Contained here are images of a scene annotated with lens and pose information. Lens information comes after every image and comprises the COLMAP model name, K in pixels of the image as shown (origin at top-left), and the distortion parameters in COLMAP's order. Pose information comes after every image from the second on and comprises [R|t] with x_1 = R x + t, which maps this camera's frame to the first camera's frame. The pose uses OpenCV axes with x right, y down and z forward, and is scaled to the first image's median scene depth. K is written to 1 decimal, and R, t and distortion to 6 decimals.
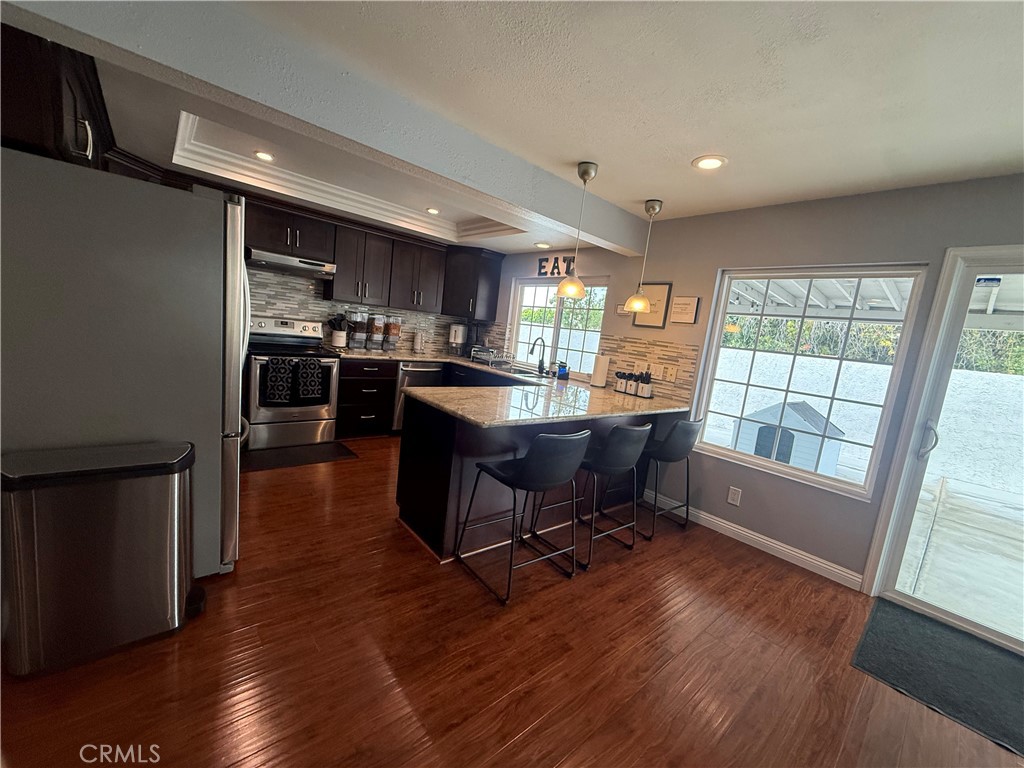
lens RADIAL K [[408.5, 0, 509.2], [0, 408.5, 387.0], [0, 0, 1]] dist [-0.003063, -0.000174]
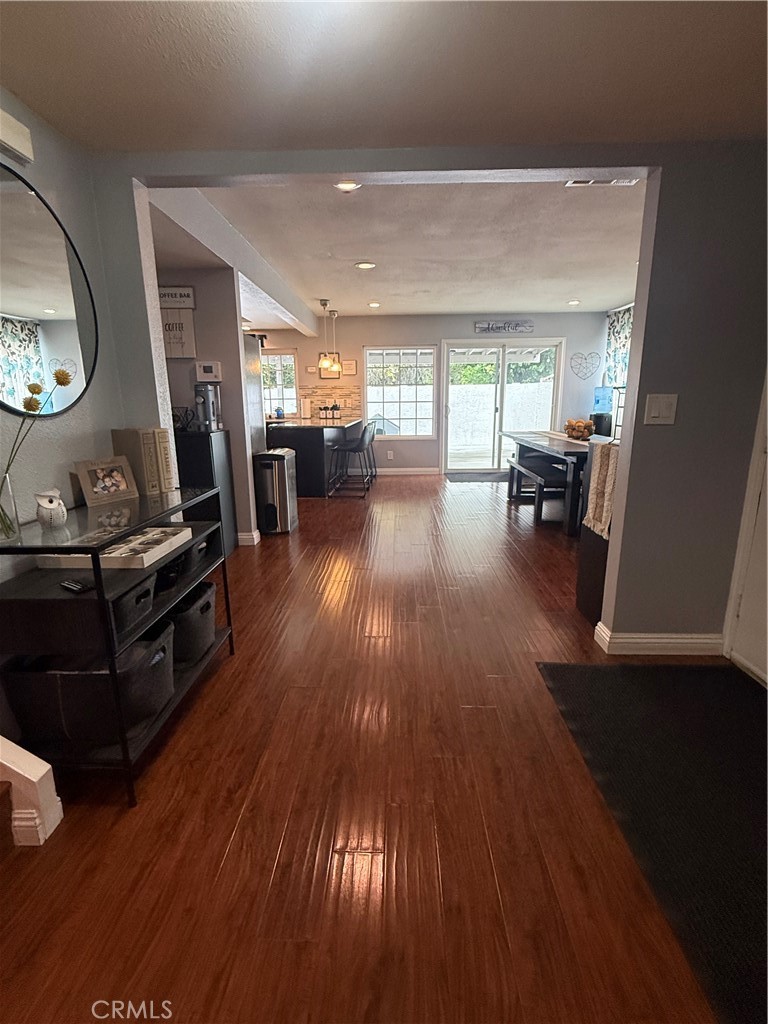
lens RADIAL K [[480.4, 0, 386.9], [0, 480.4, 512.4], [0, 0, 1]] dist [0.000301, -0.000003]
pose [[0.664228, -0.287305, 0.690114, -1.115505], [0.187747, 0.957718, 0.218008, 0.001132], [-0.723569, -0.015240, 0.690083, -0.635135]]
